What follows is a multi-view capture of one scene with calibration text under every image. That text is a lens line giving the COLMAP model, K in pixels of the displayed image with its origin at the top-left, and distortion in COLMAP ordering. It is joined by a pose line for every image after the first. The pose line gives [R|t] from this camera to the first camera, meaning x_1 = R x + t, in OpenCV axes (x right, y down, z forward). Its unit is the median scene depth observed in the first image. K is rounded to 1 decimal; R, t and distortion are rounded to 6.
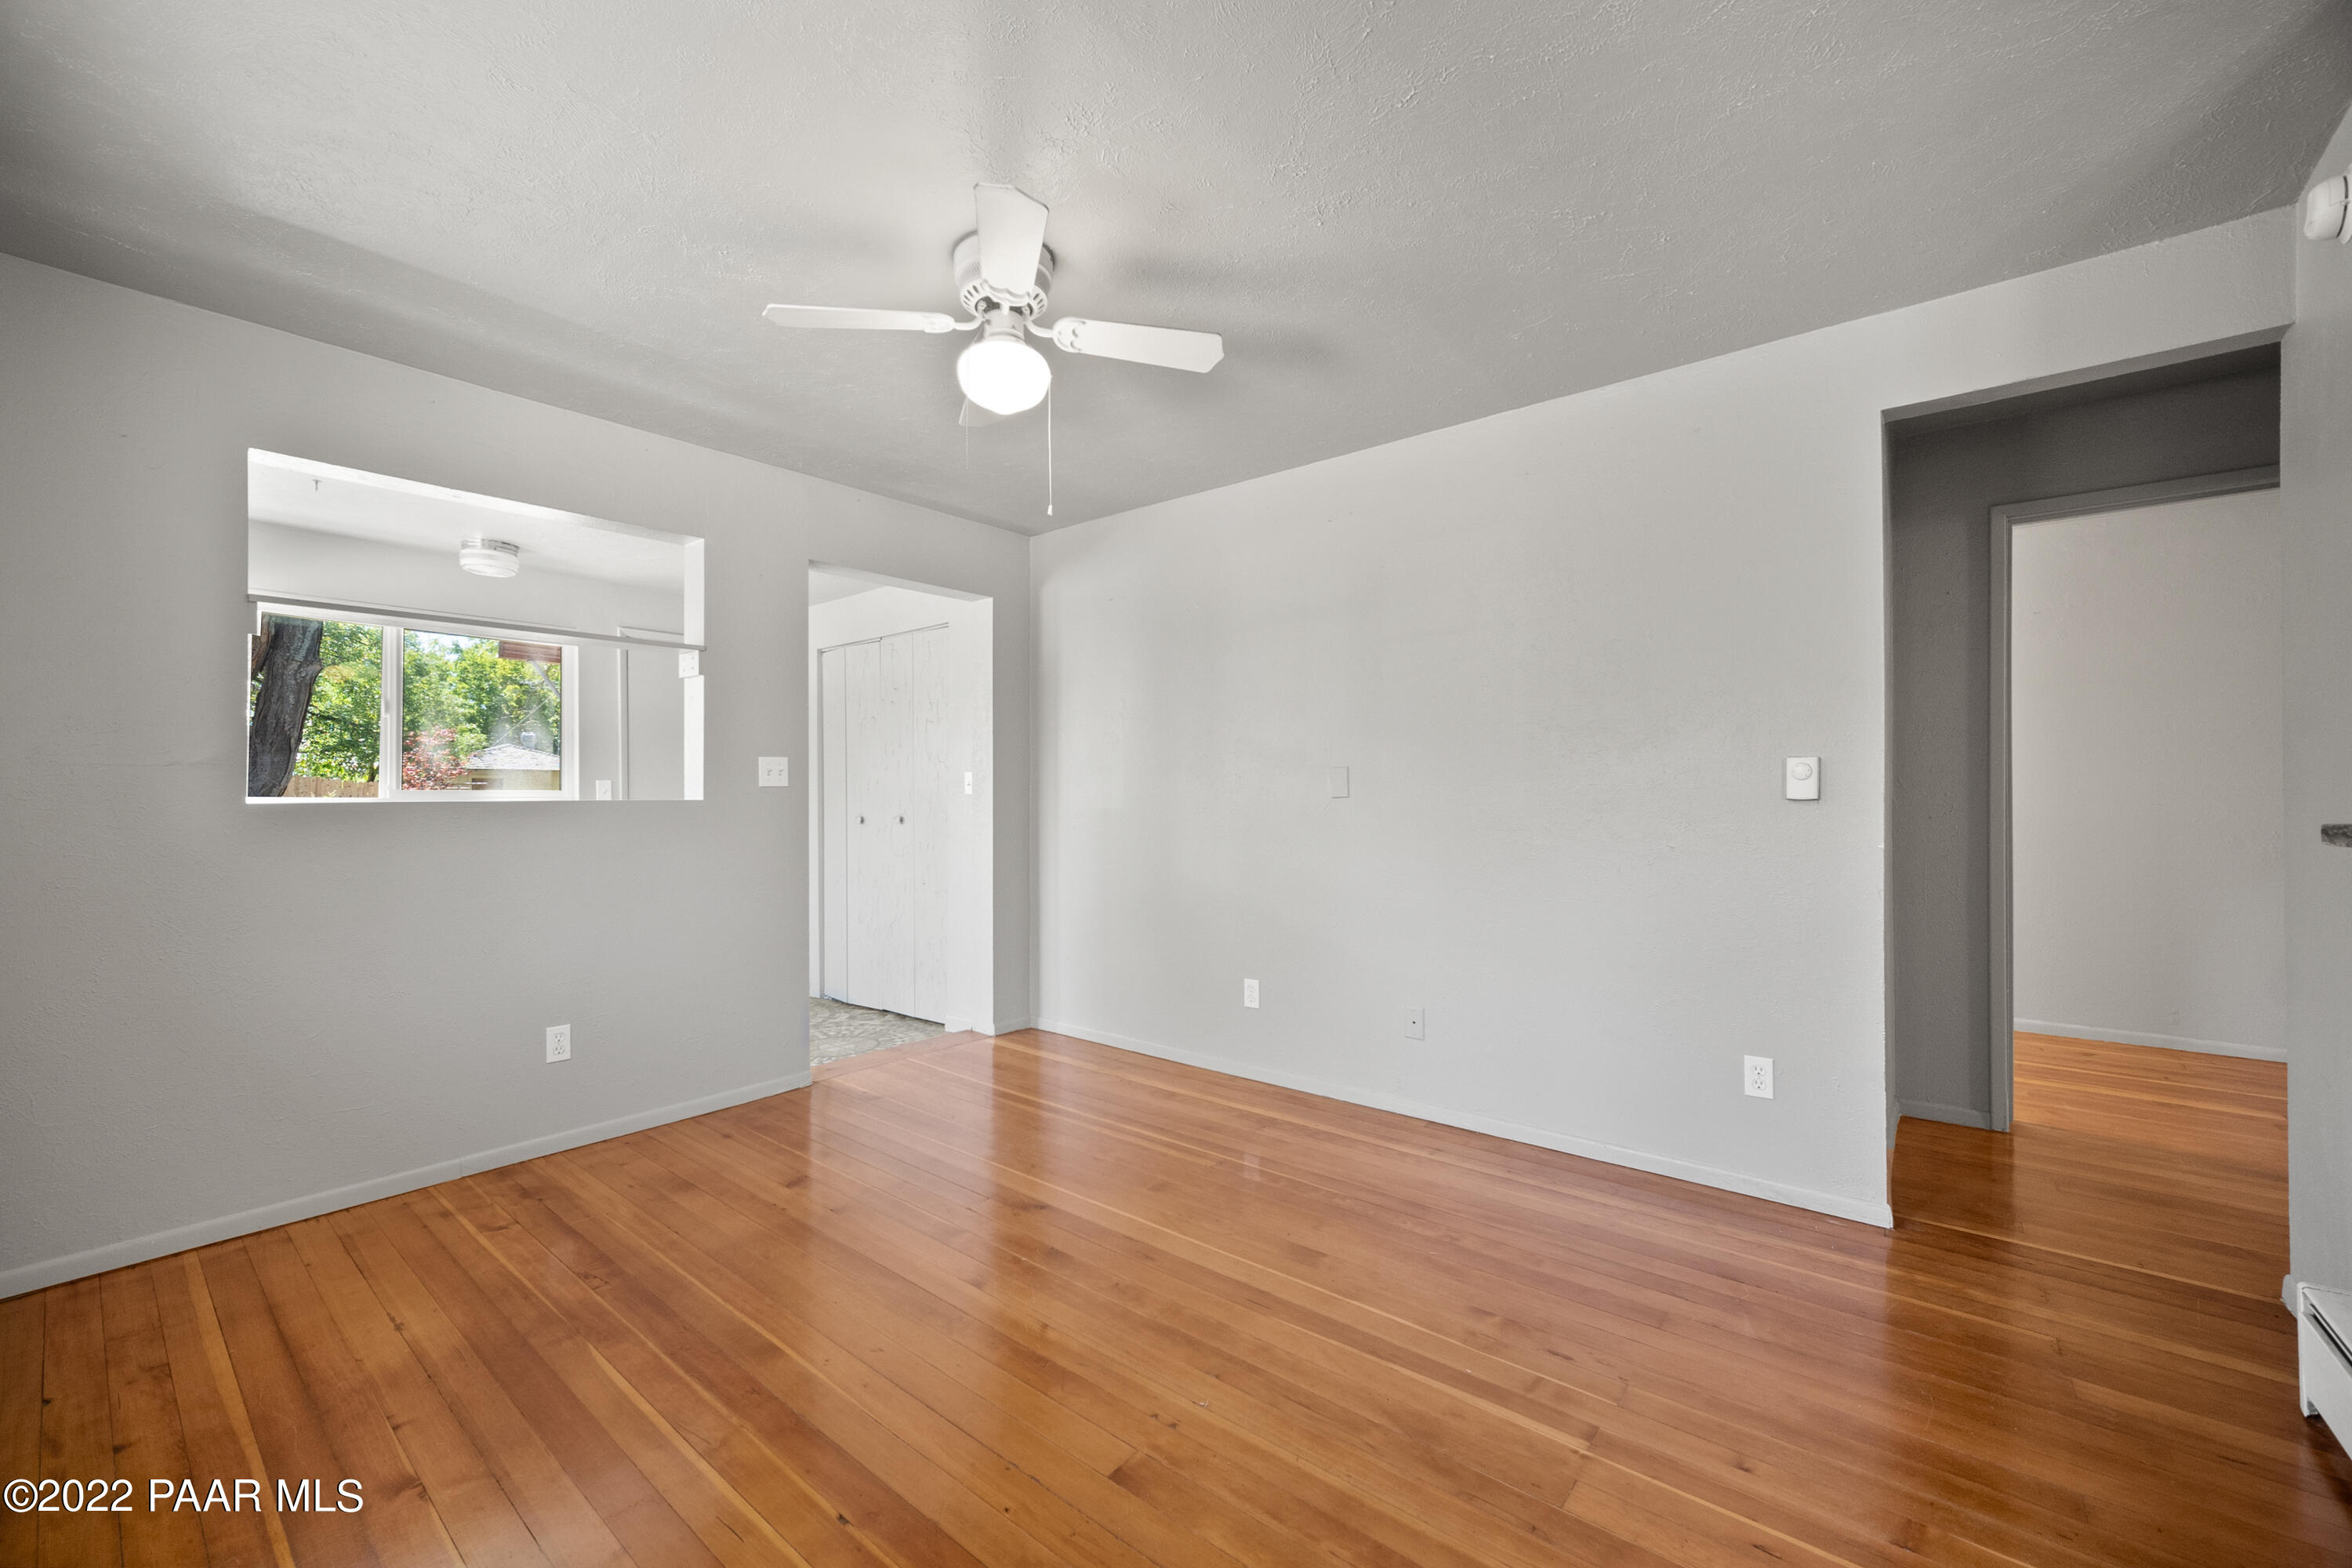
lens RADIAL K [[928.8, 0, 1175.6], [0, 928.8, 806.5], [0, 0, 1]] dist [-0.000255, -0.000005]
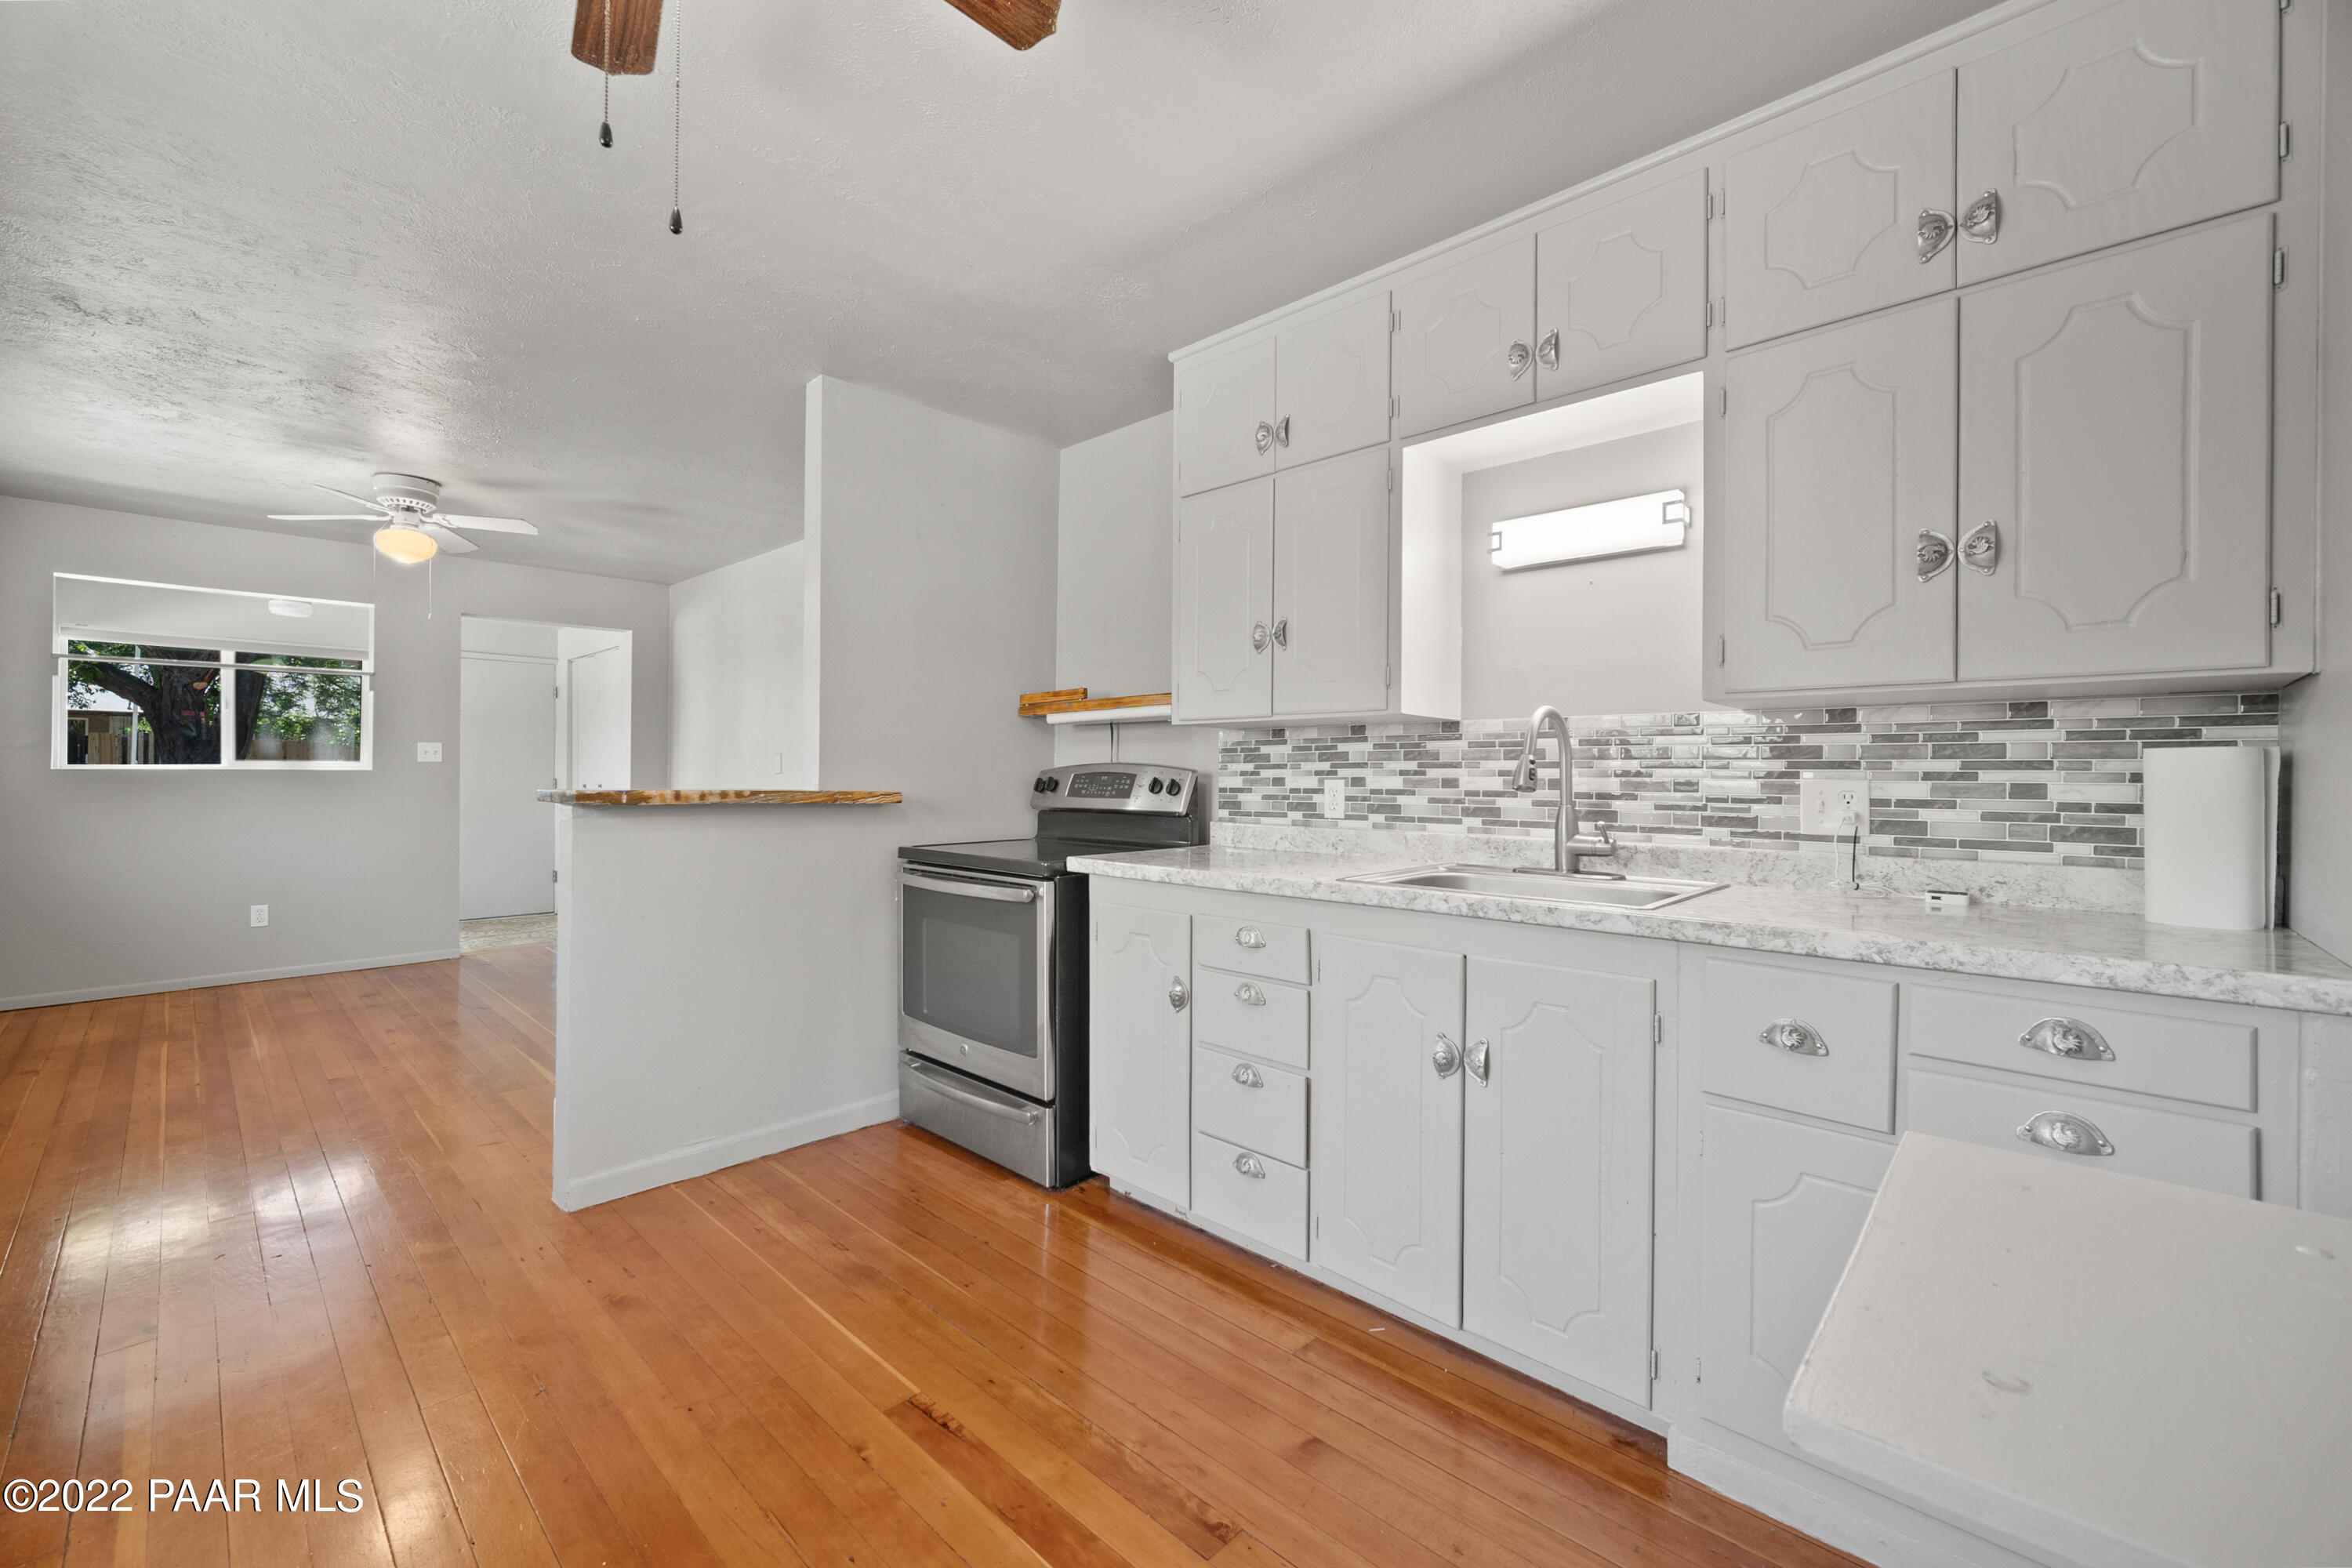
lens RADIAL K [[941.9, 0, 1176.0], [0, 941.9, 784.0], [0, 0, 1]] dist [0.000163, 0.000024]
pose [[0.997595, 0.014888, -0.067698, 1.064107], [-0.014889, 0.999889, 0.000496, -0.004478], [0.067698, 0.000513, 0.997706, -0.557707]]
